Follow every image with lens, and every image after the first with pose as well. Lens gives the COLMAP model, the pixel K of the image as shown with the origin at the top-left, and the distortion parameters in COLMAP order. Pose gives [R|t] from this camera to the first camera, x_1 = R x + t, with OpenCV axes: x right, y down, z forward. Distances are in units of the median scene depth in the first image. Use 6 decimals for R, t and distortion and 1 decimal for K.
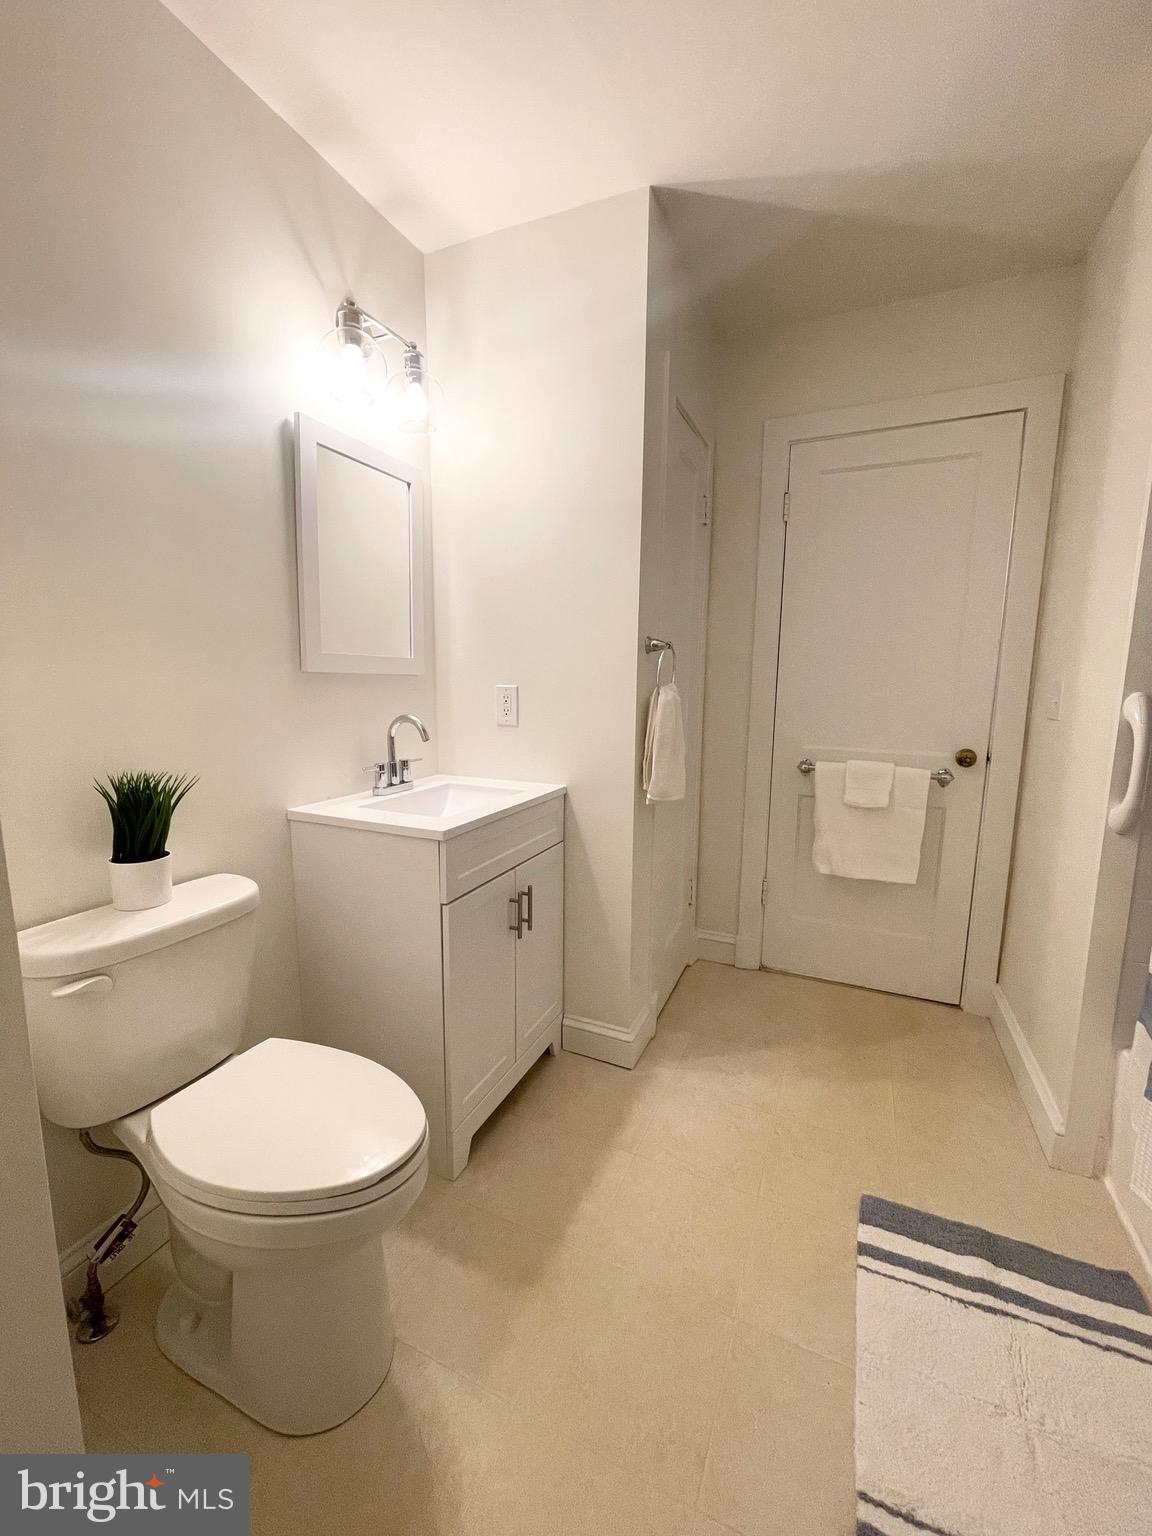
lens RADIAL K [[625.8, 0, 570.0], [0, 625.8, 765.1], [0, 0, 1]] dist [0.000929, -0.000837]
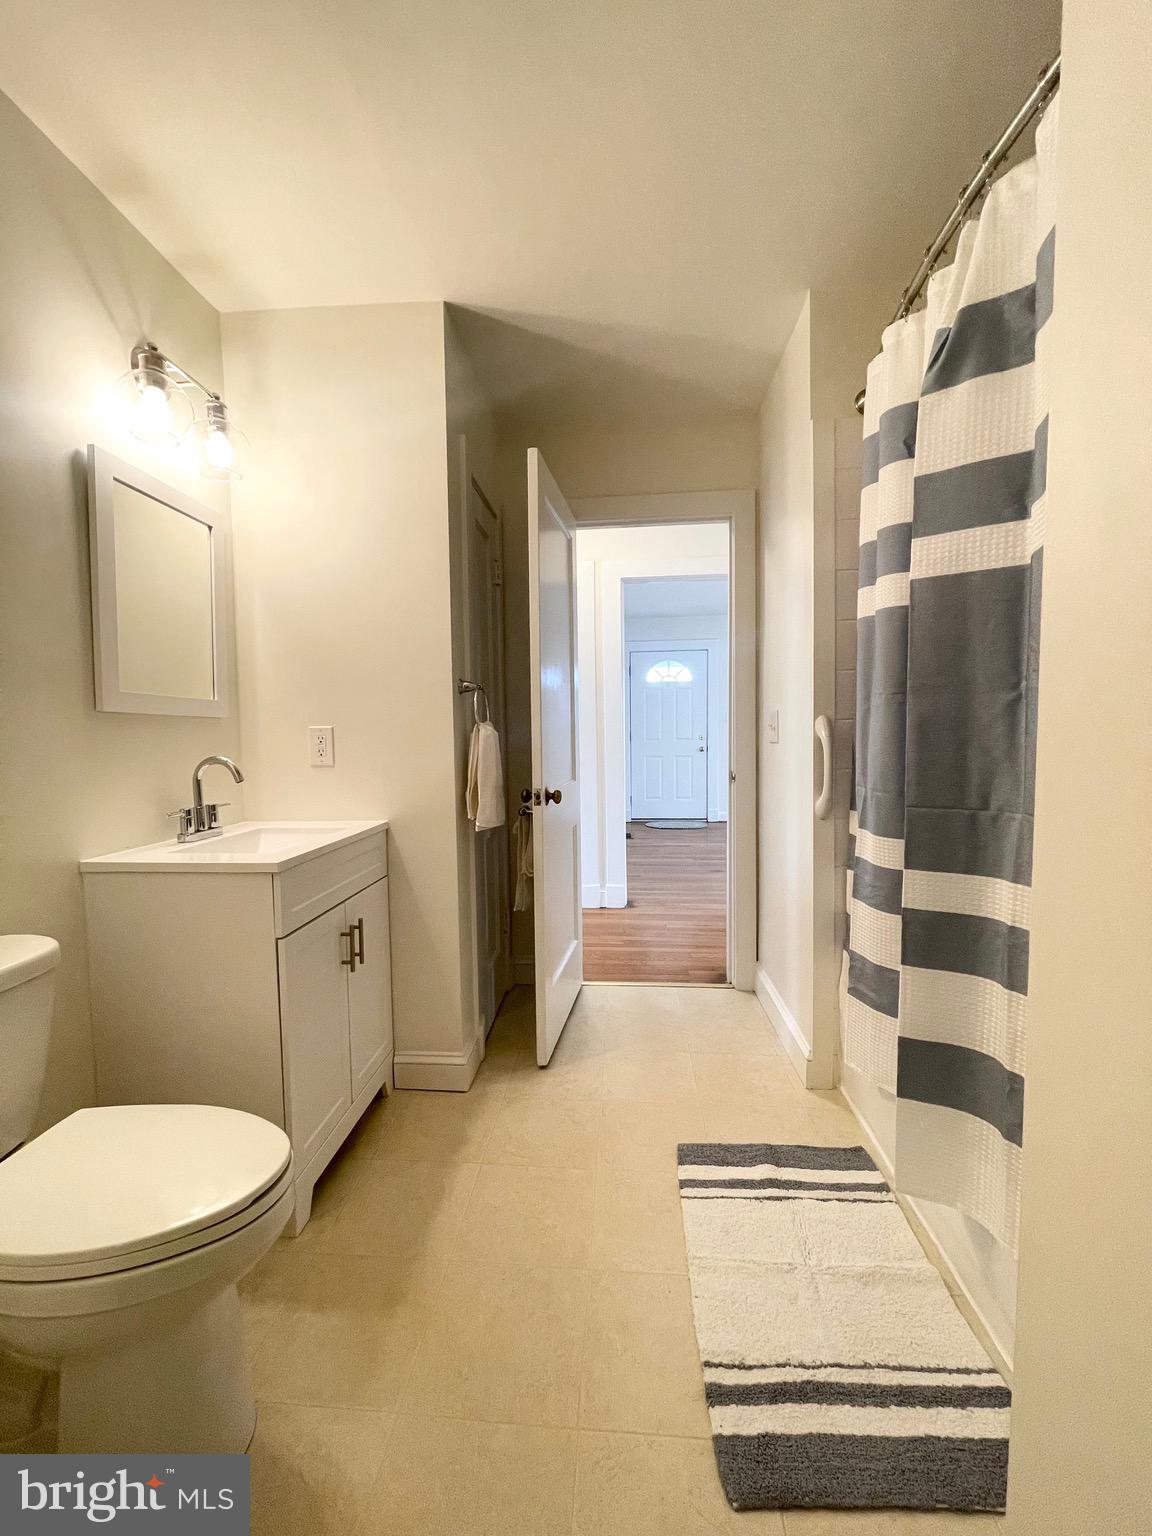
lens RADIAL K [[623.7, 0, 570.5], [0, 623.7, 765.1], [0, 0, 1]] dist [-0.006191, 0.003900]
pose [[0.940645, -0.040242, 0.336997, -0.075709], [0.071481, 0.994163, -0.080805, 0.052833], [-0.331779, 0.100098, 0.938032, -0.086407]]
